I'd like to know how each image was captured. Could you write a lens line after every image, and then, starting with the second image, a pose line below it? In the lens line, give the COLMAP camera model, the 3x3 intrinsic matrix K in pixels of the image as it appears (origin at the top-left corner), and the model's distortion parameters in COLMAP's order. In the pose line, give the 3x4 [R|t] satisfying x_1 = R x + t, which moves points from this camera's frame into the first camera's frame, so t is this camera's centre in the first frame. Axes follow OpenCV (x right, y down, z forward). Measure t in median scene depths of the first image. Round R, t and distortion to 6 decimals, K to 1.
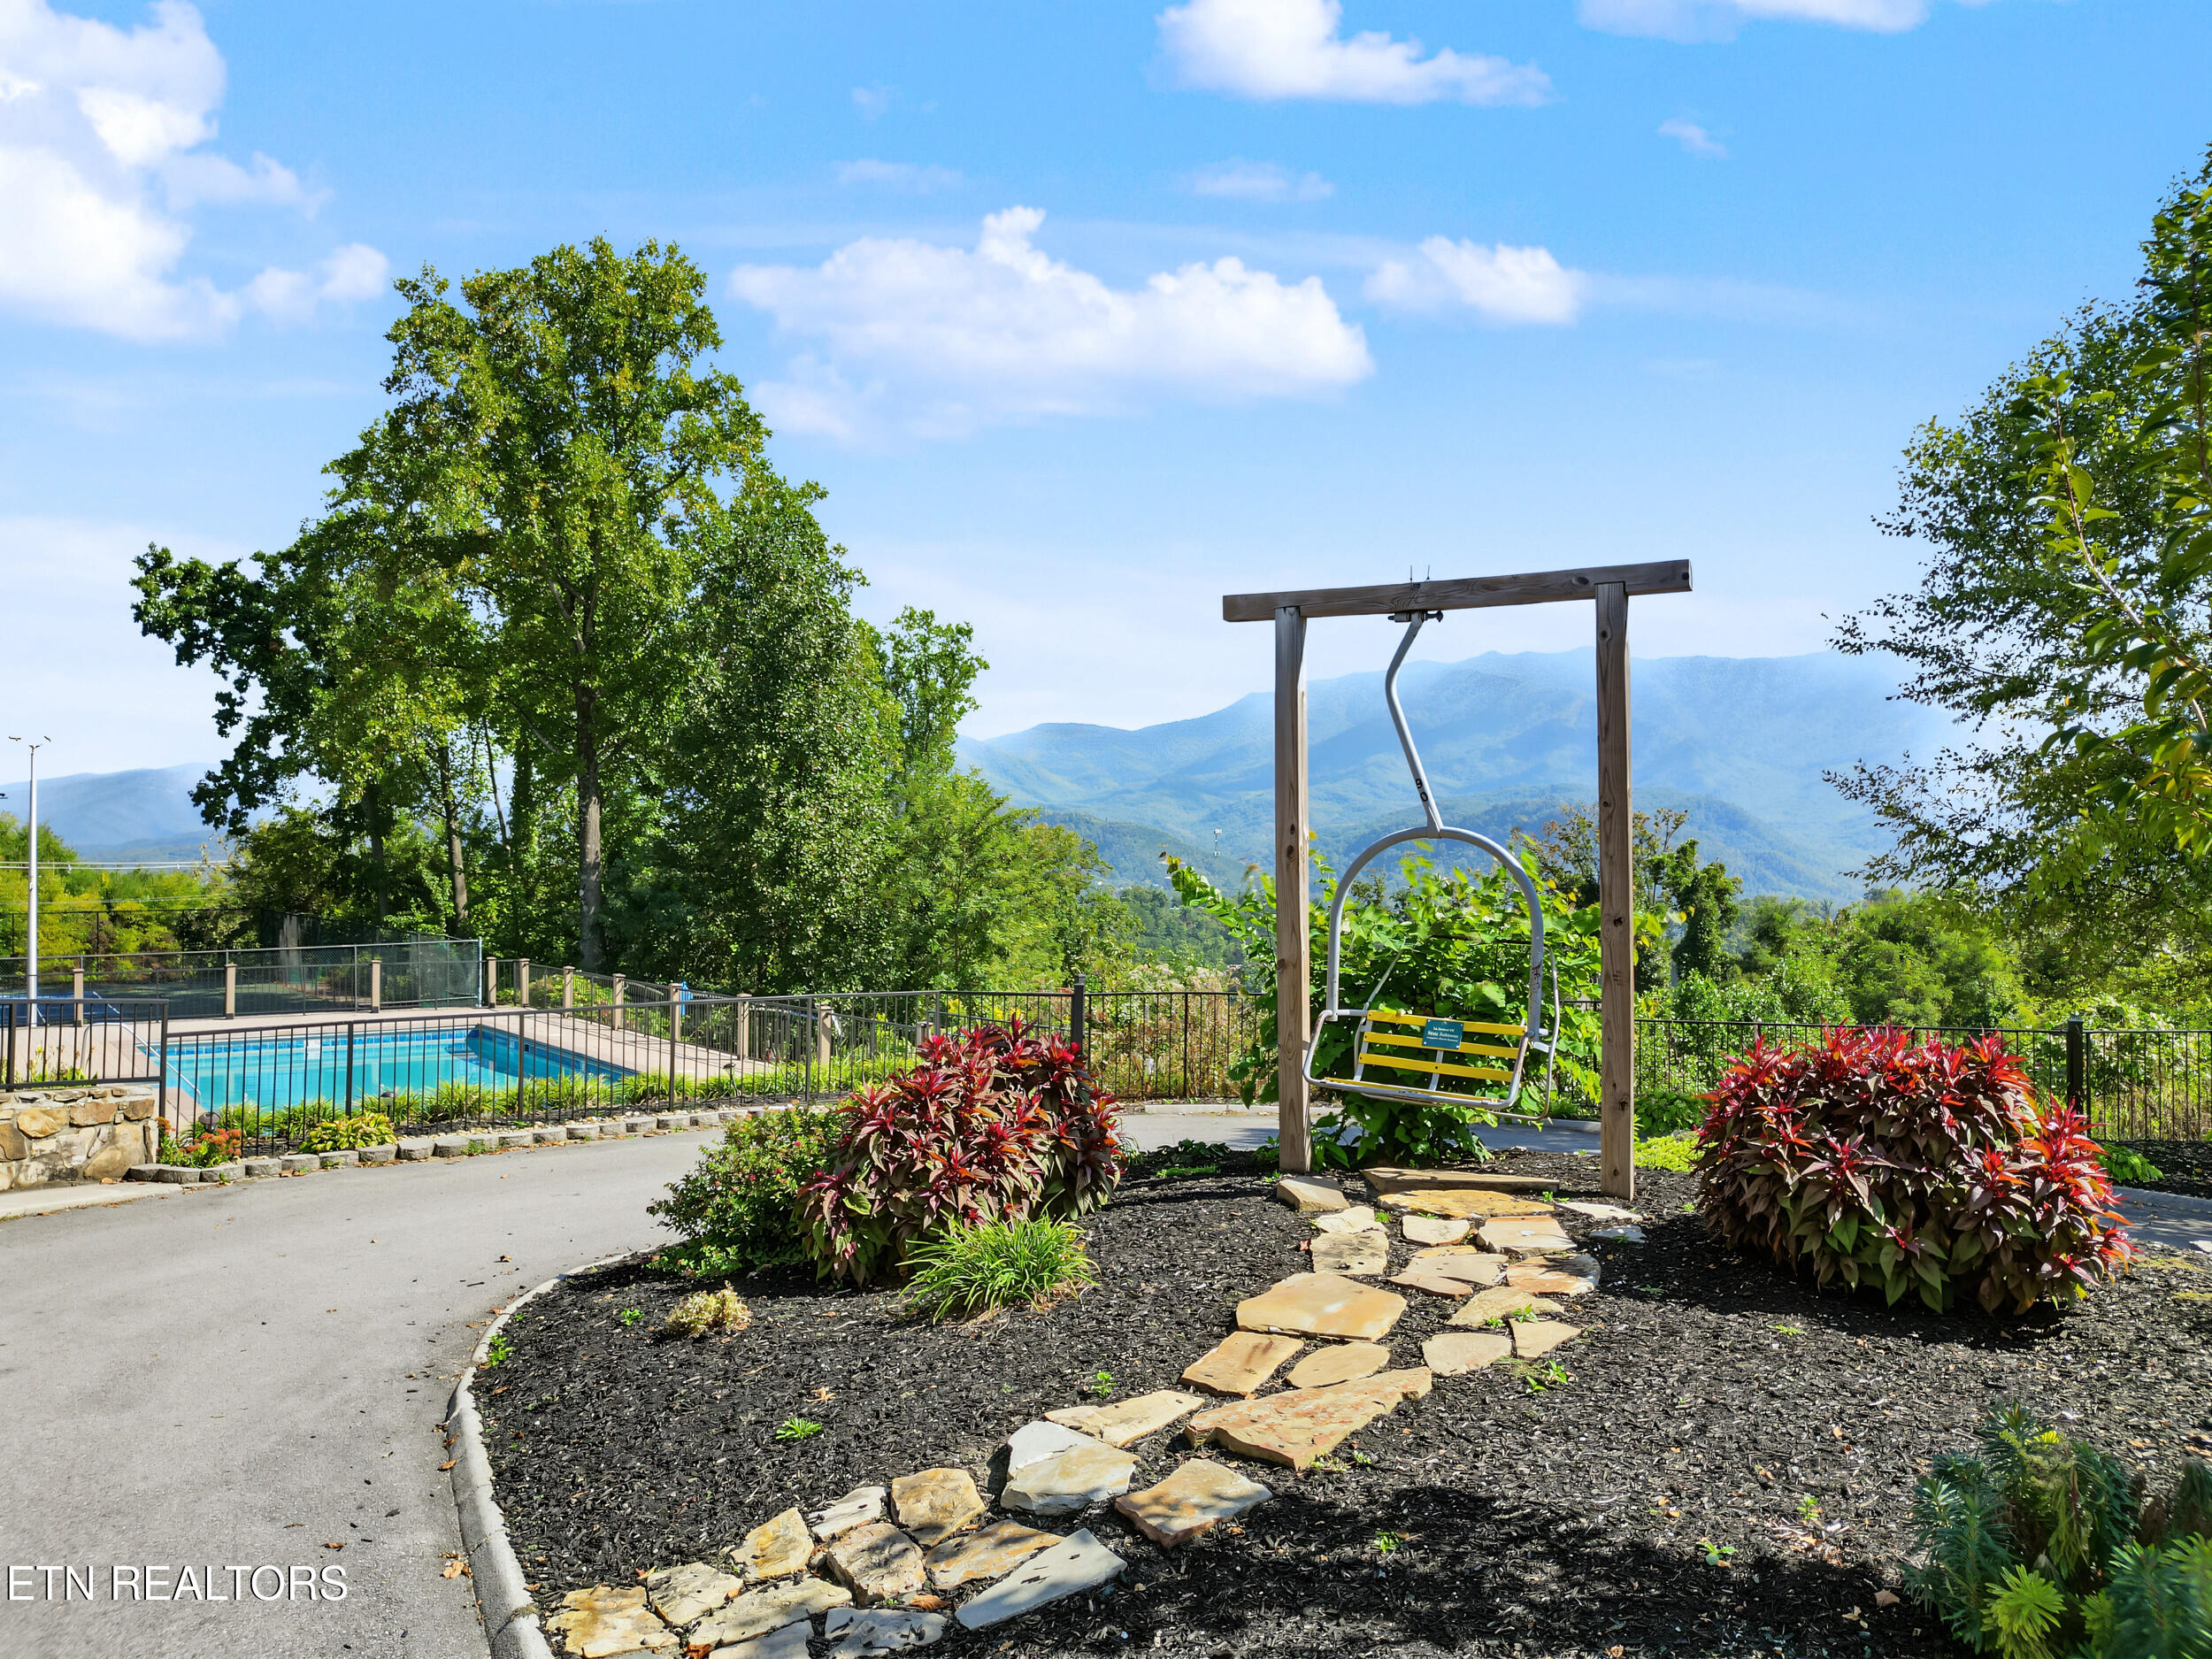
lens RADIAL K [[1668.0, 0, 1105.3], [0, 1668.0, 831.3], [0, 0, 1]] dist [0.003726, -0.026281]
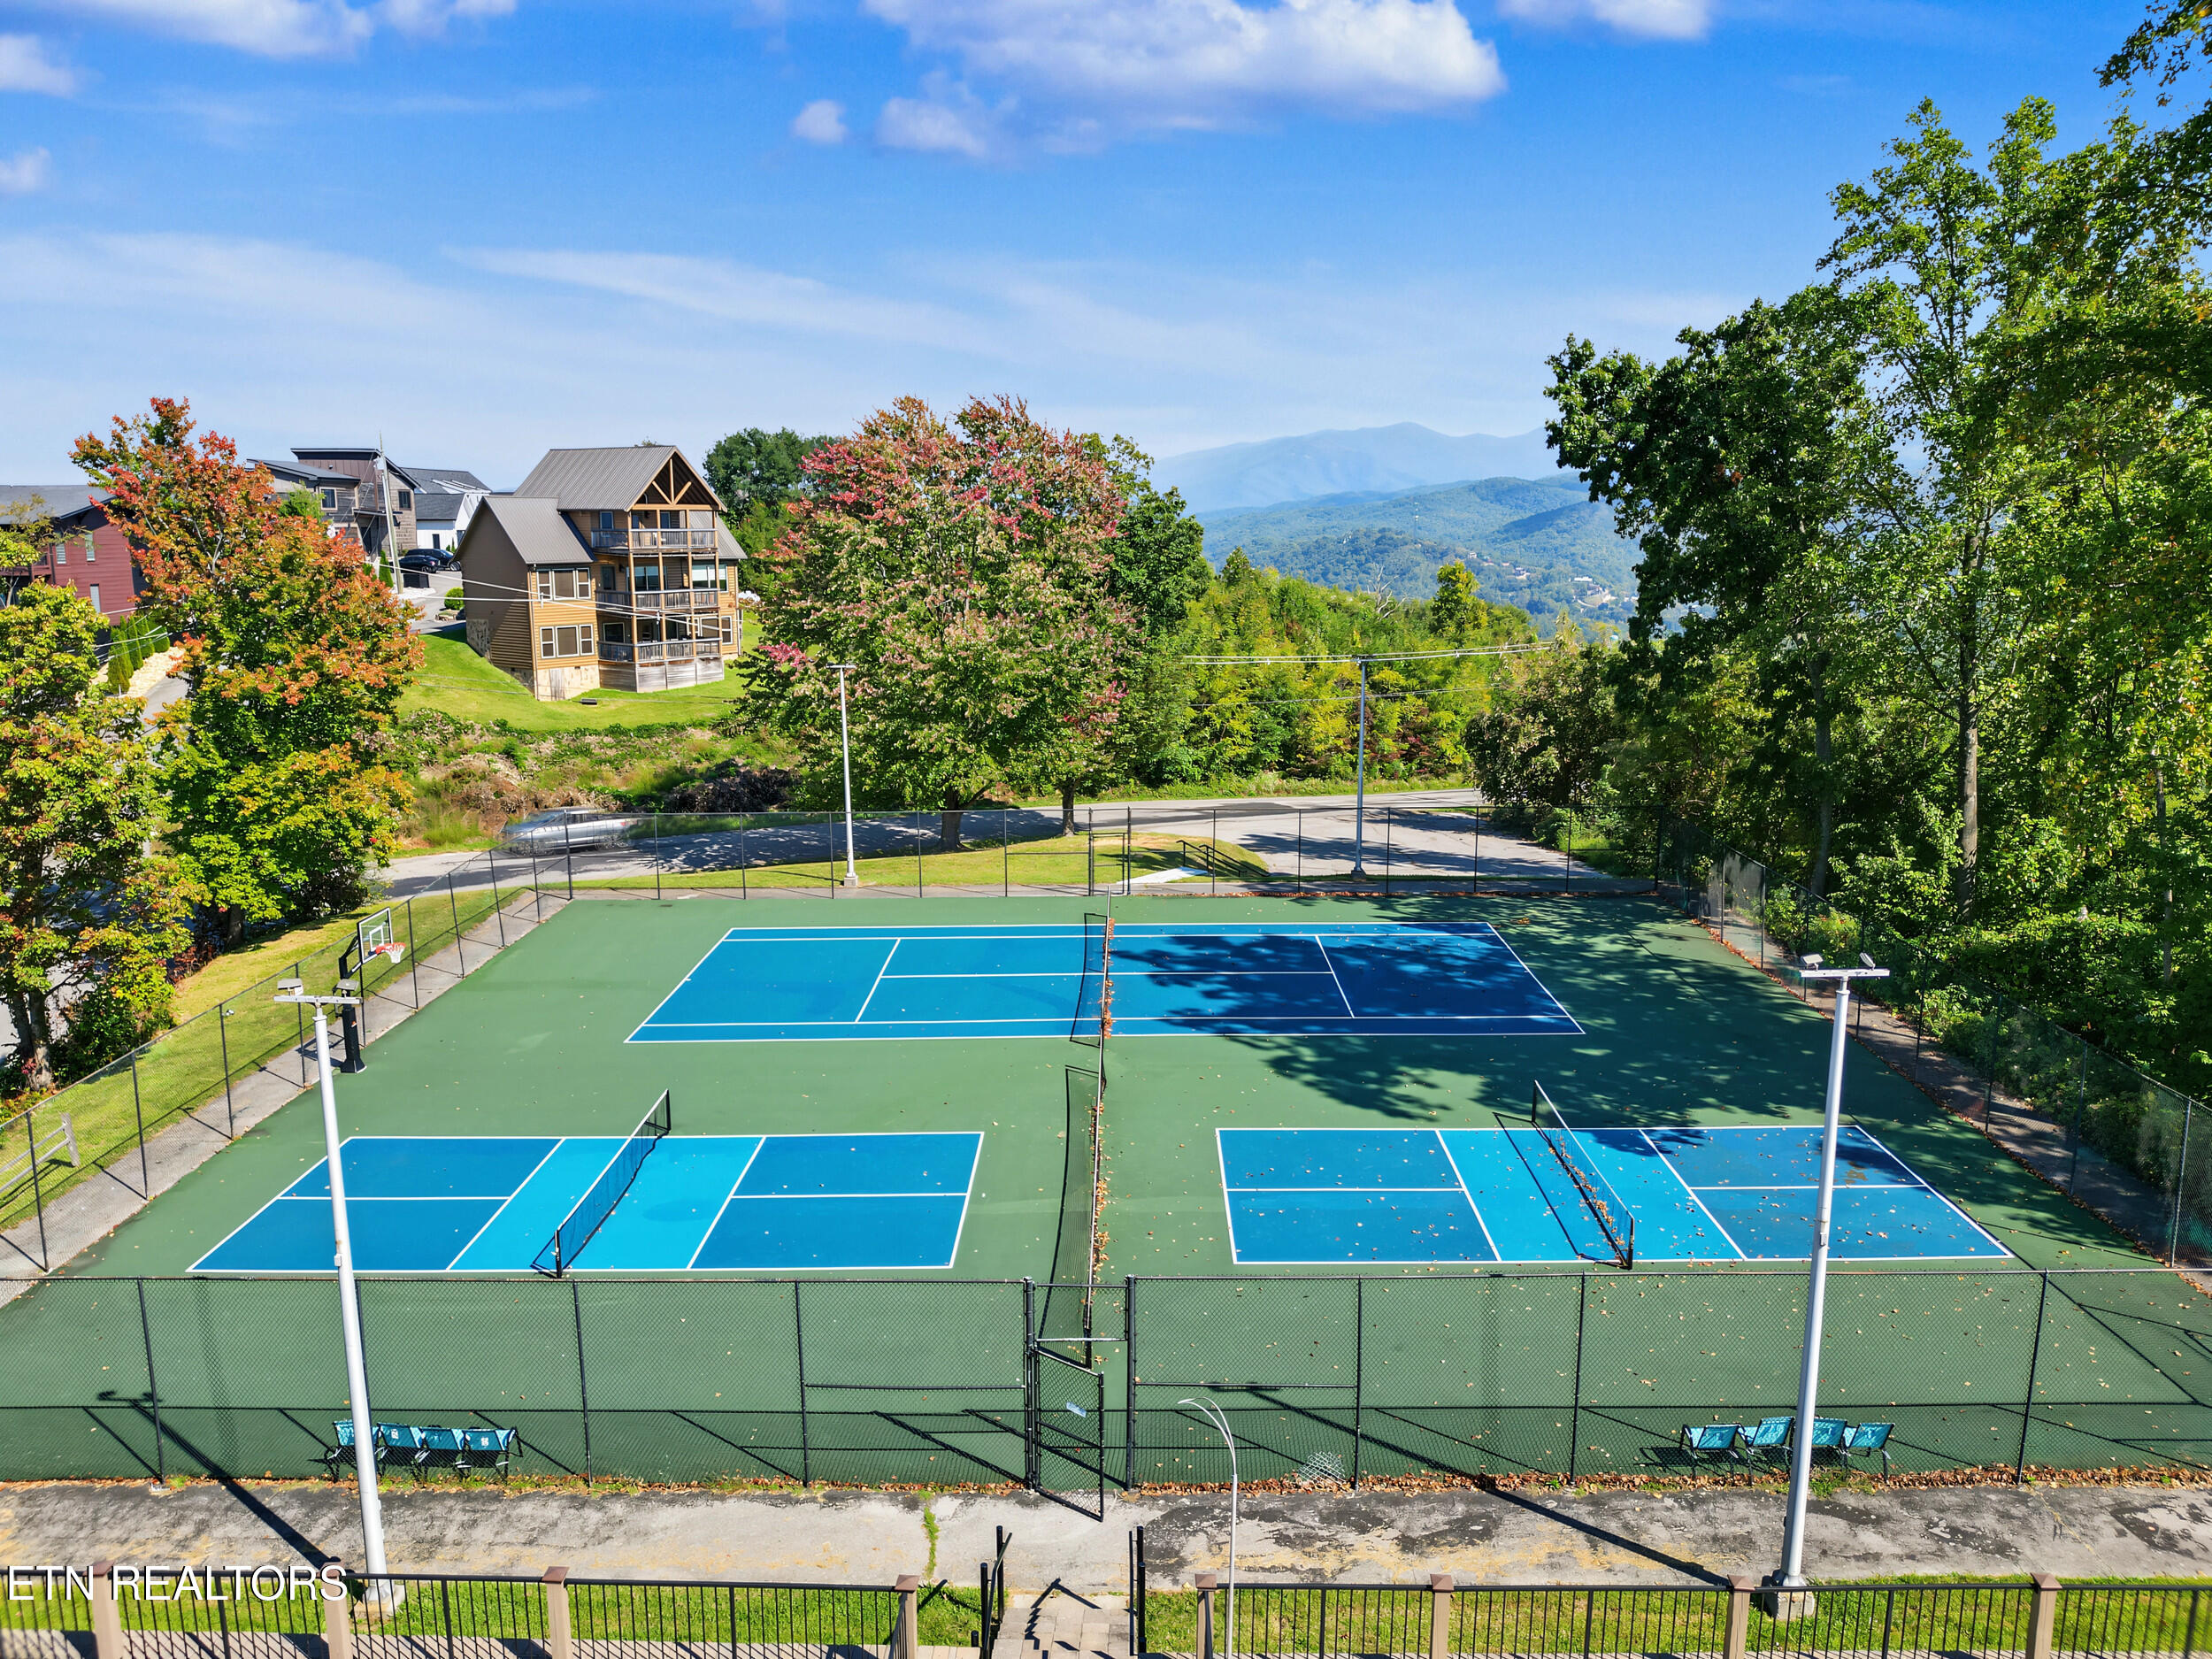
lens RADIAL K [[1668.0, 0, 1101.9], [0, 1668.0, 831.9], [0, 0, 1]] dist [0.003726, -0.026281]
pose [[0.806507, 0.113045, -0.580316, -0.279744], [0.006314, 0.979847, 0.199649, -0.104083], [0.591190, -0.164682, 0.789540, 0.249267]]
